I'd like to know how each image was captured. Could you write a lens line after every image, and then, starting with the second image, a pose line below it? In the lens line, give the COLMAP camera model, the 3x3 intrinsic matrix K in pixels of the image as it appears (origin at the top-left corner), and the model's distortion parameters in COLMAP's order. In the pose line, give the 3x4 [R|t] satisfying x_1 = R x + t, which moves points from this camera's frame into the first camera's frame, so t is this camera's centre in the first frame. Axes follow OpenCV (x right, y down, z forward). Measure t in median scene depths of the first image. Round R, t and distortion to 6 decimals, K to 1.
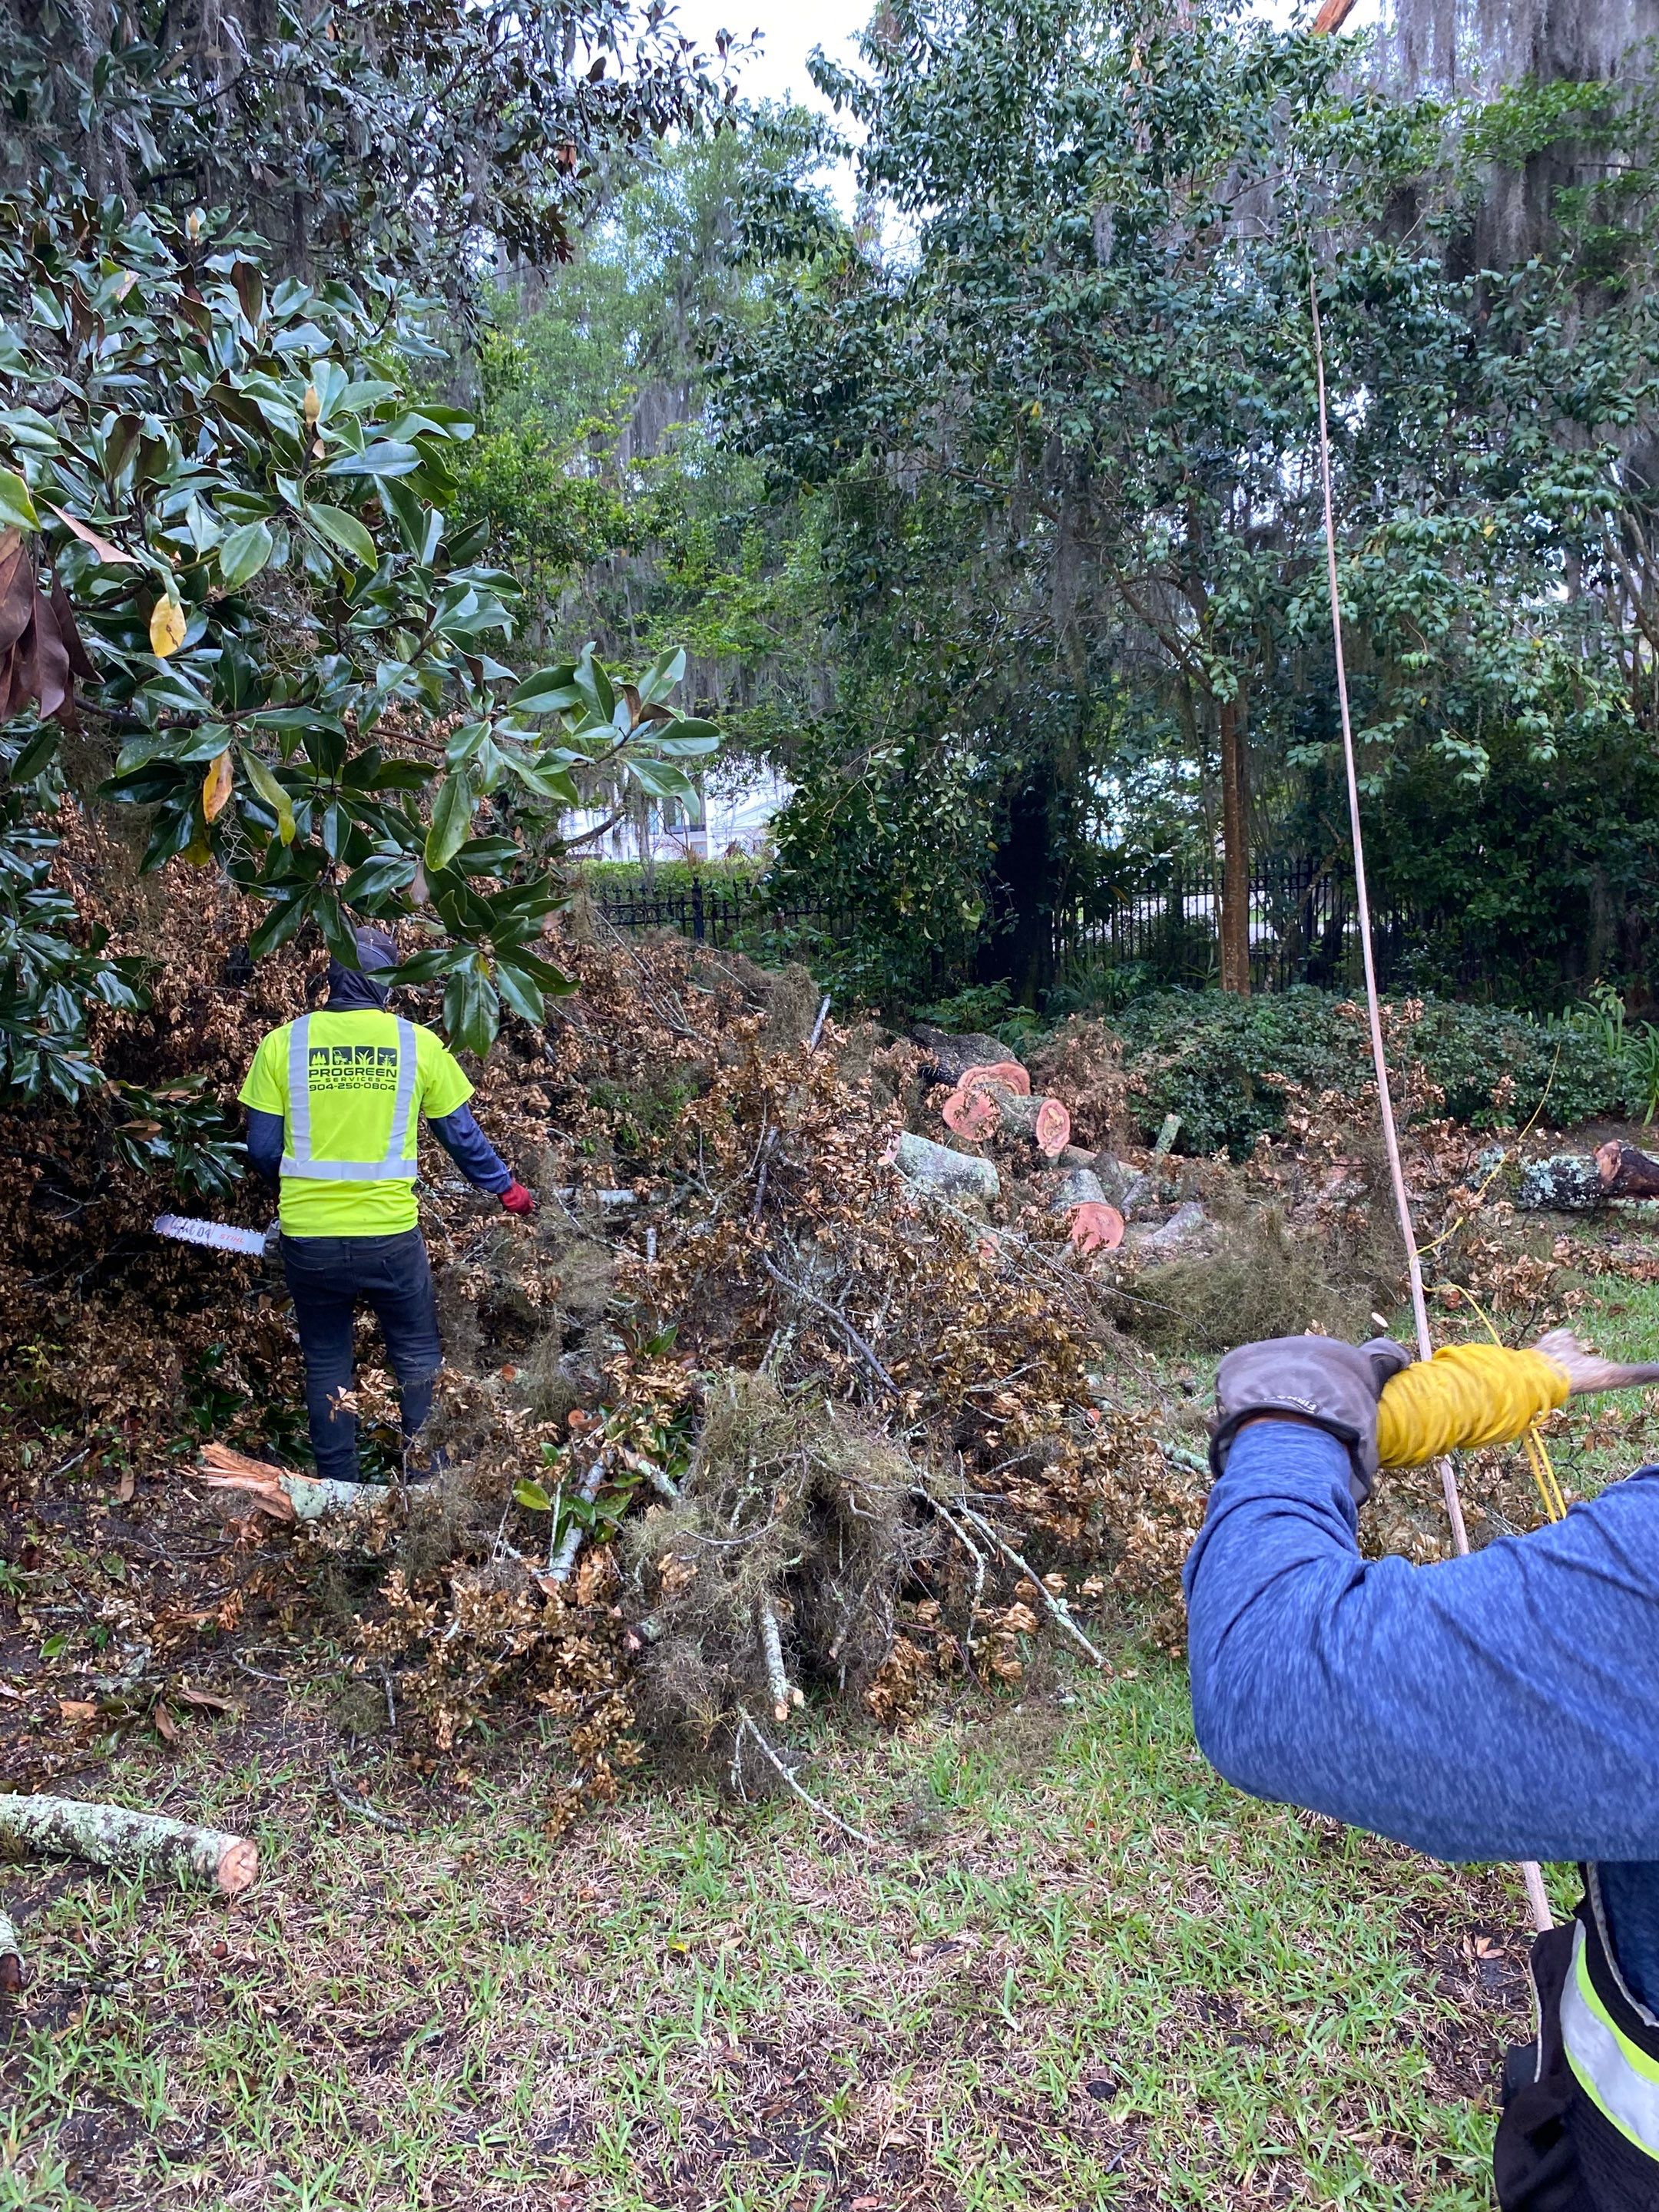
lens RADIAL K [[1740.5, 0, 829.5], [0, 1740.5, 1106.0], [0, 0, 1]] dist [-0.047700, -0.004598]
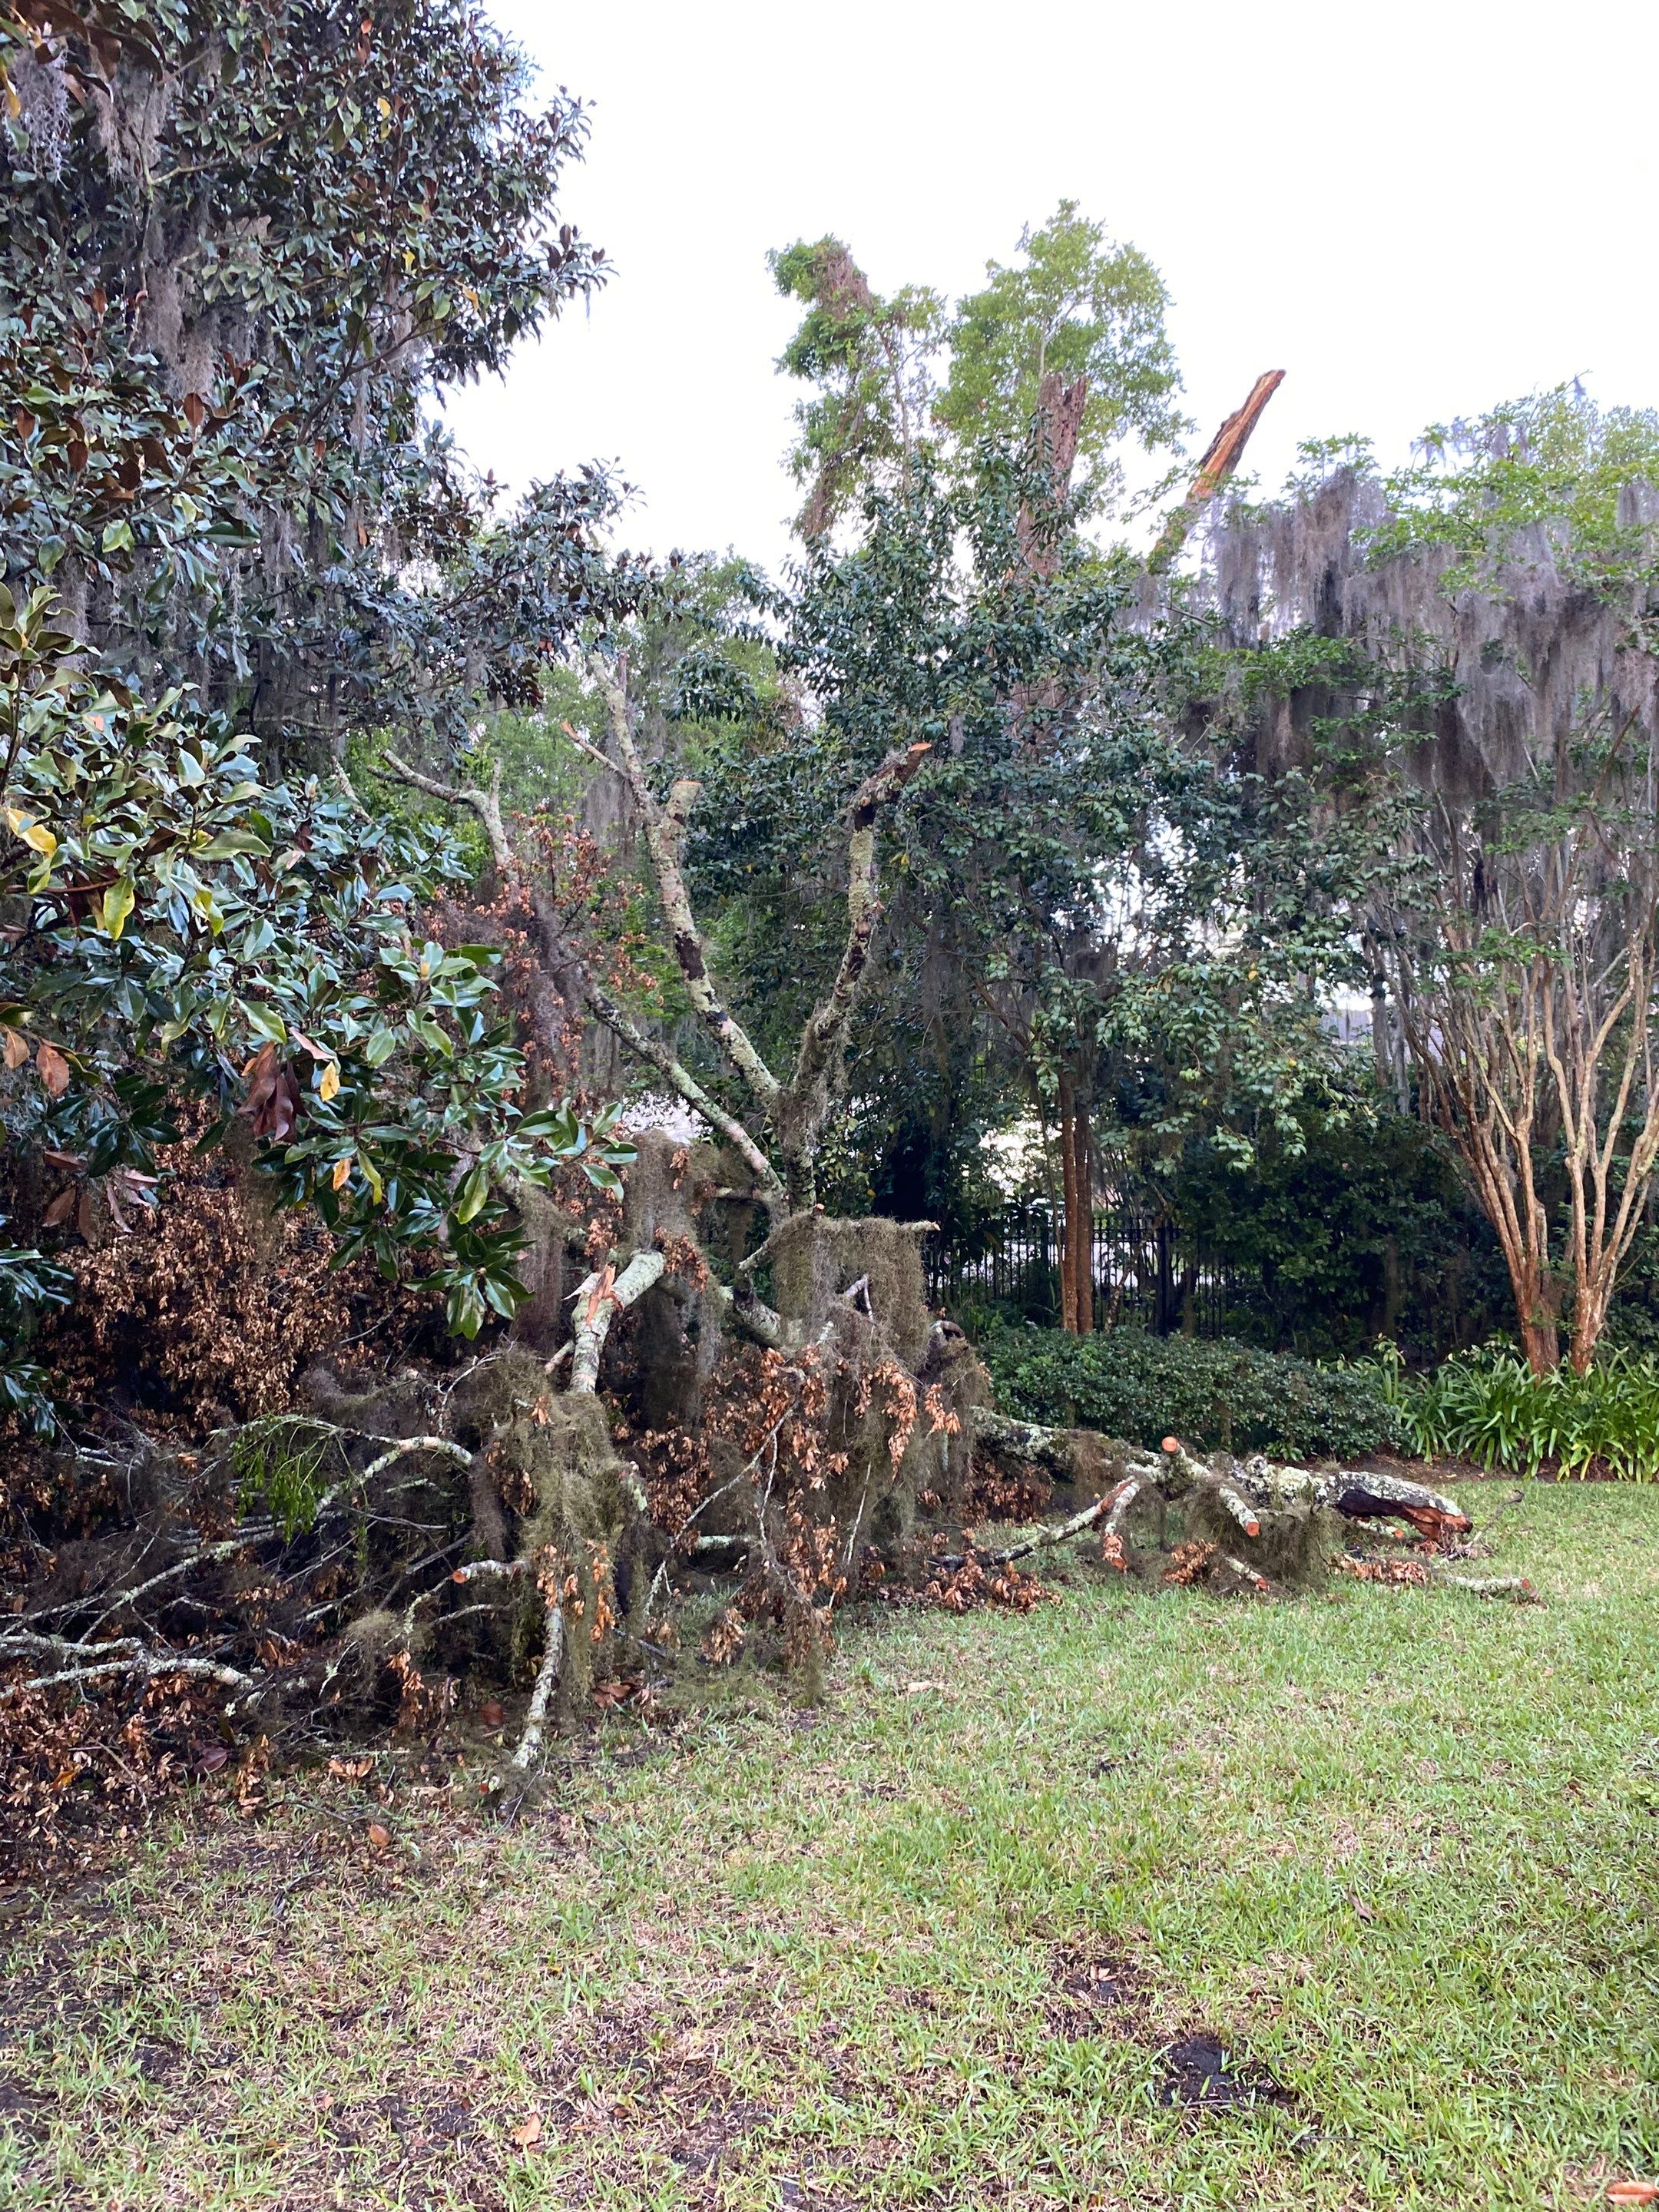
lens RADIAL K [[1644.3, 0, 835.7], [0, 1644.3, 1137.9], [0, 0, 1]] dist [0.075130, -0.119521]
pose [[0.996862, 0.053024, 0.058774, 0.009202], [-0.041957, 0.983552, -0.175687, 0.013024], [-0.067123, 0.172669, 0.982690, -0.166181]]
